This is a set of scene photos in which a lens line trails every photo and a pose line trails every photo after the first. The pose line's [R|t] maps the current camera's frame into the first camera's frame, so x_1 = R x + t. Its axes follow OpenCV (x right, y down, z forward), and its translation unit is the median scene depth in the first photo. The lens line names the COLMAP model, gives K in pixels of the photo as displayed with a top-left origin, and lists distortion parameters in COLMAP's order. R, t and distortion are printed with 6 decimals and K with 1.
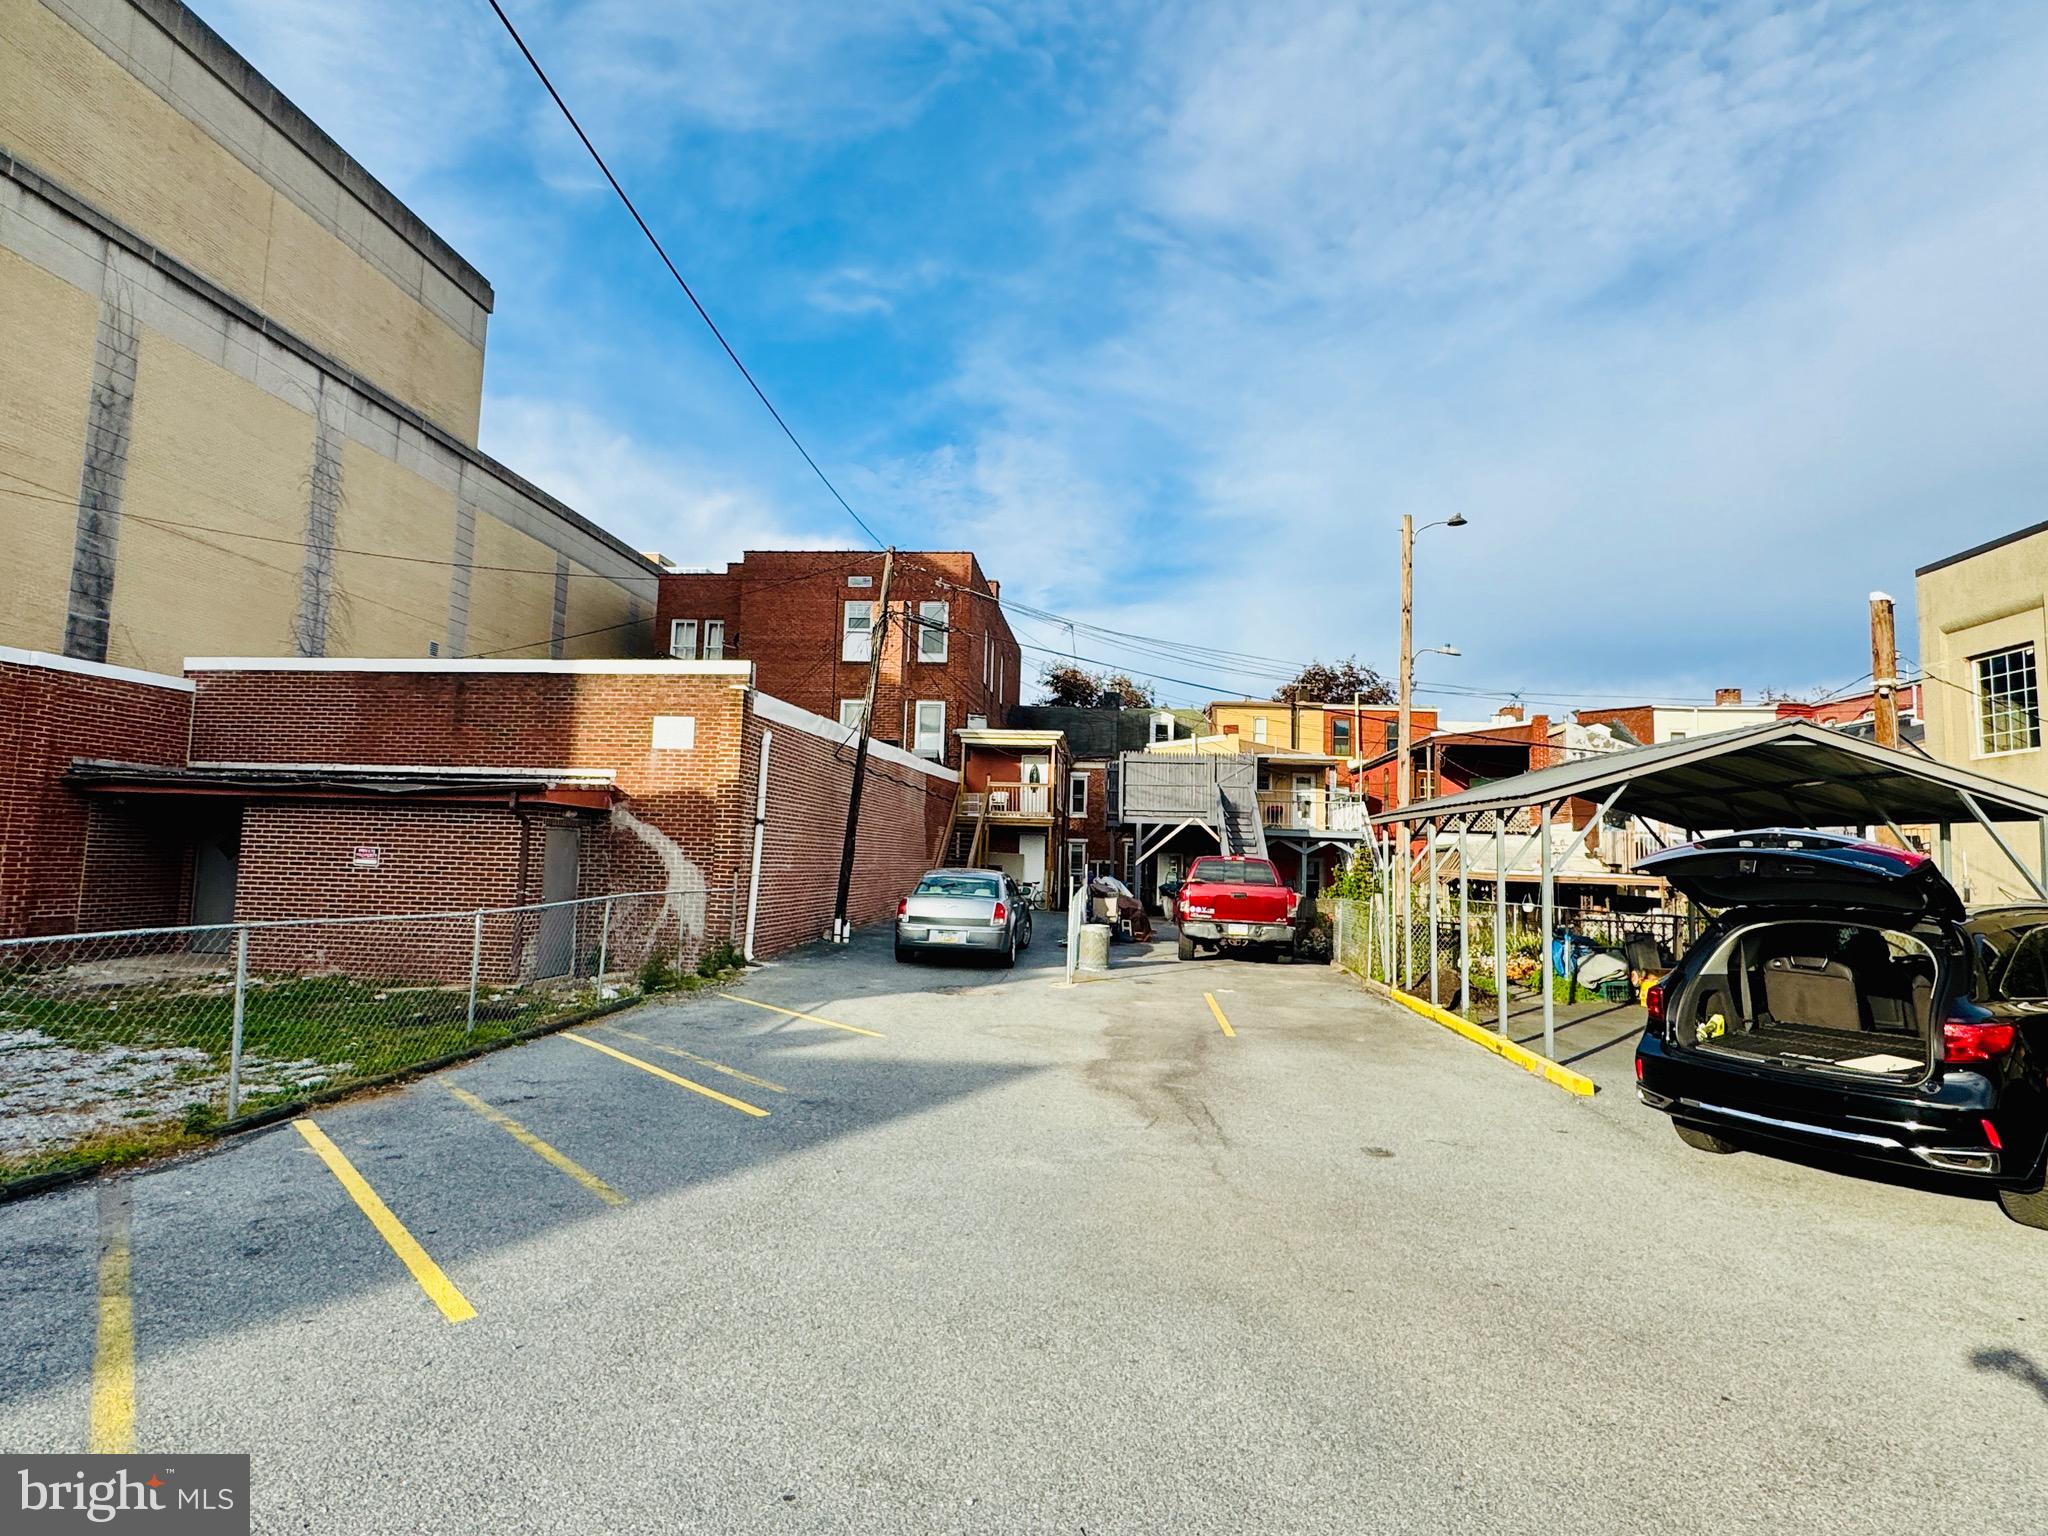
lens RADIAL K [[1097.6, 0, 1015.9], [0, 1097.6, 757.2], [0, 0, 1]] dist [0.000682, 0.001080]
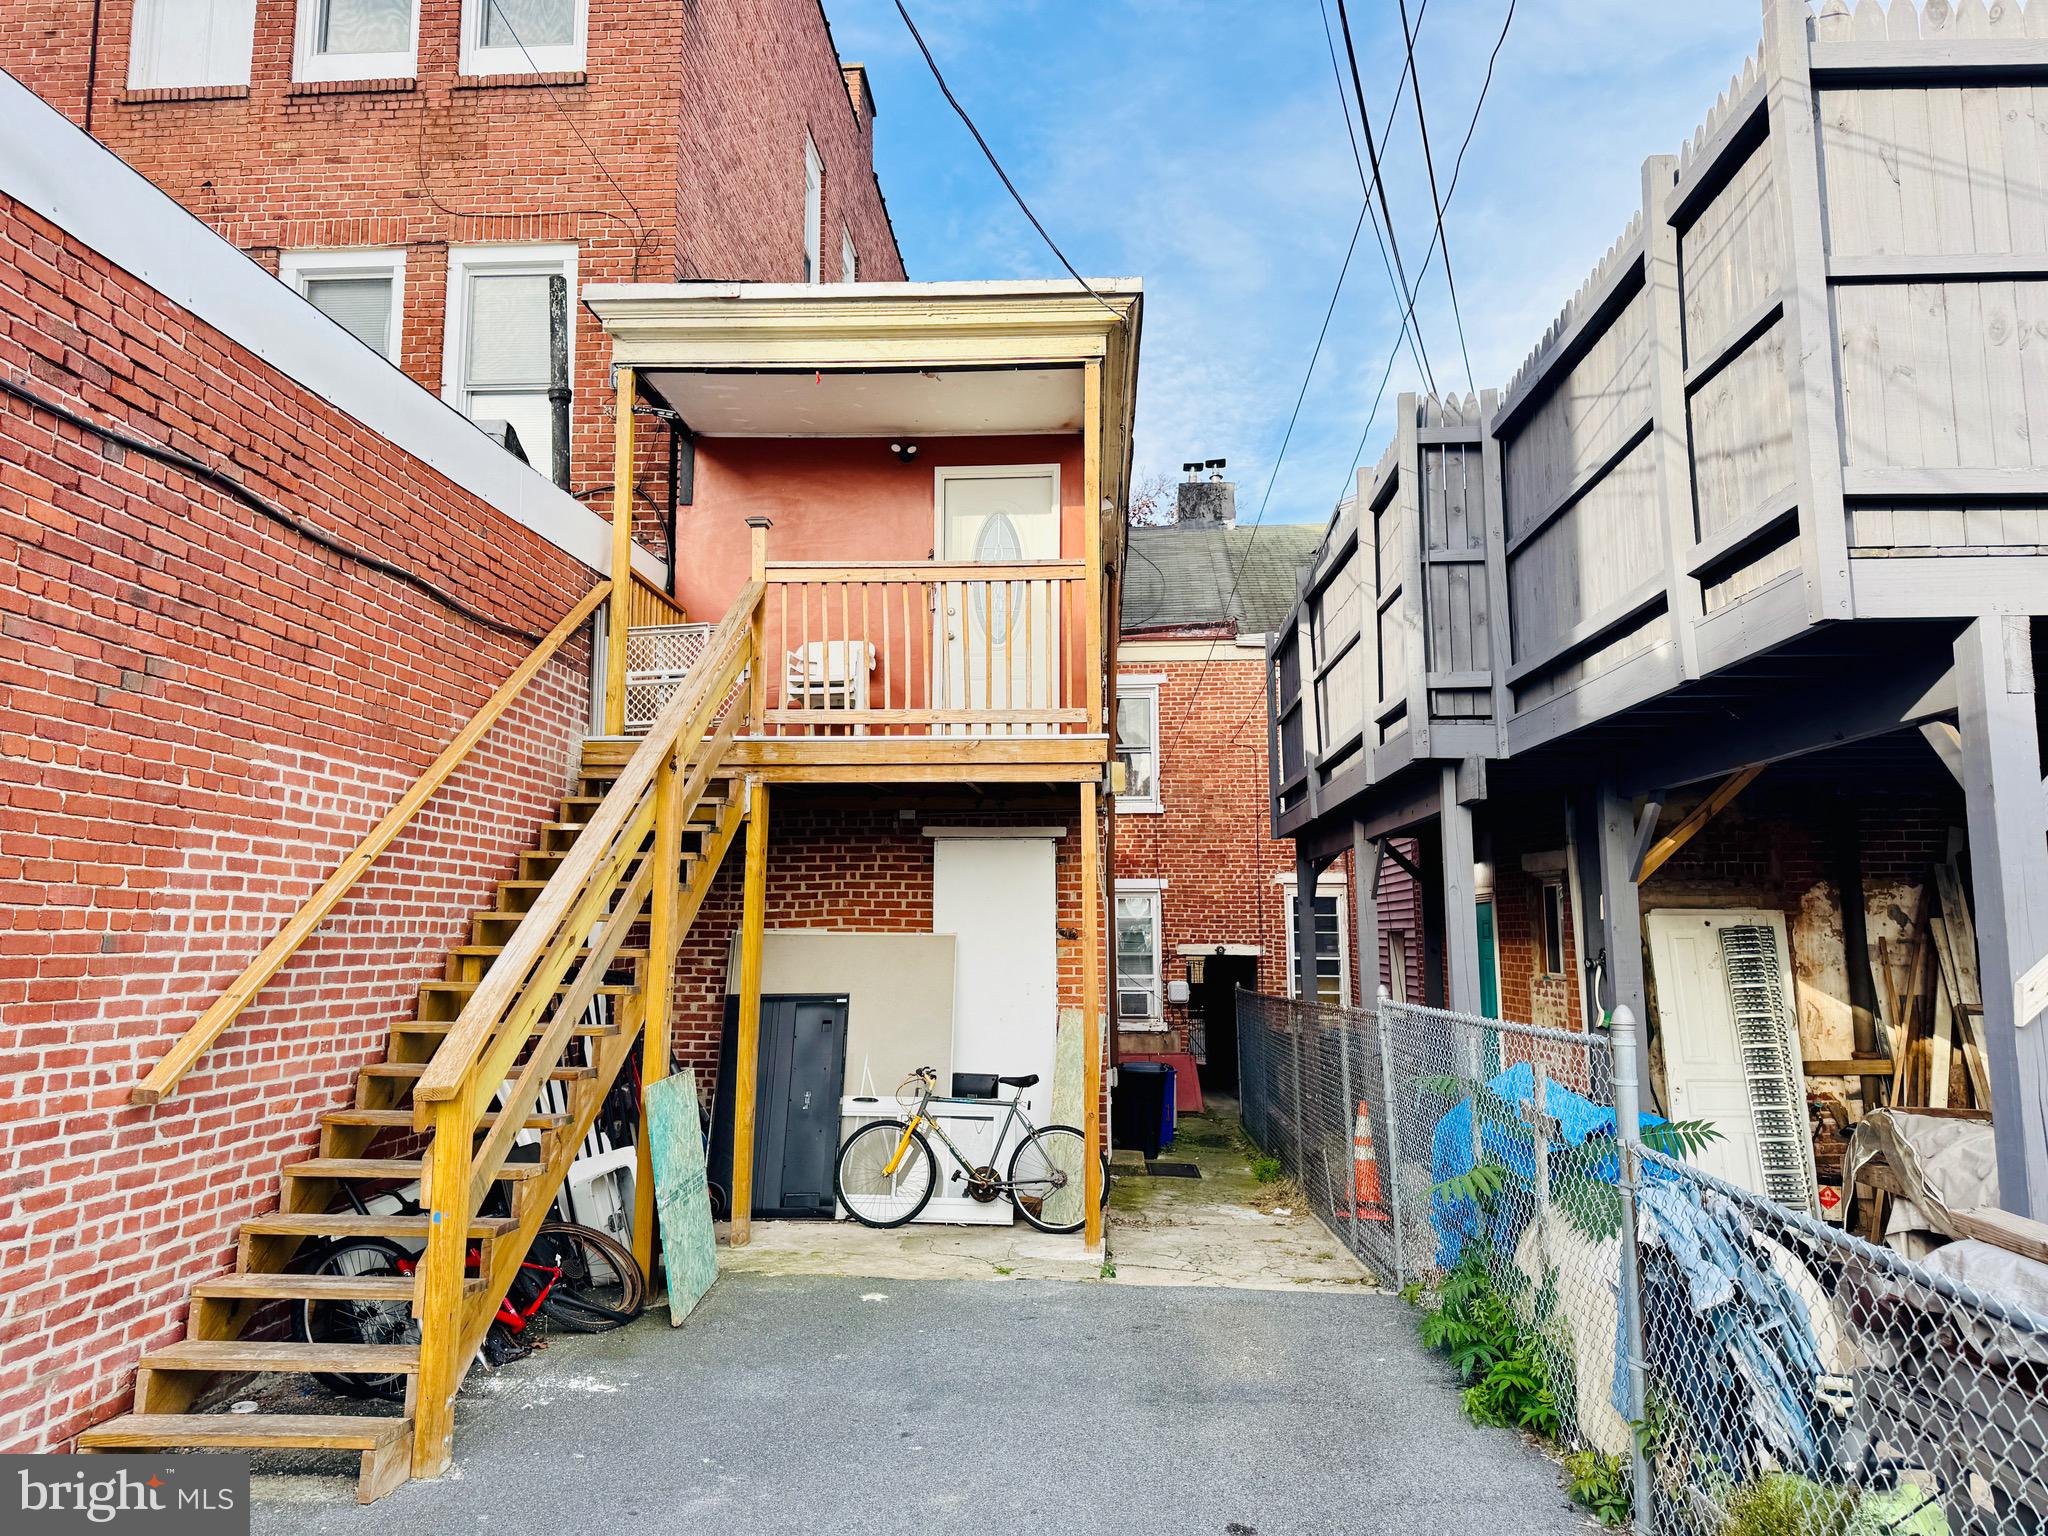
lens RADIAL K [[1407.6, 0, 1024.0], [0, 1407.6, 768.0], [0, 0, 1]] dist [0.169169, -0.315971]
pose [[0.998880, -0.027065, 0.038822, 0.012364], [0.028193, 0.999187, -0.028825, 0.076519], [-0.038011, 0.029888, 0.998830, 0.850878]]
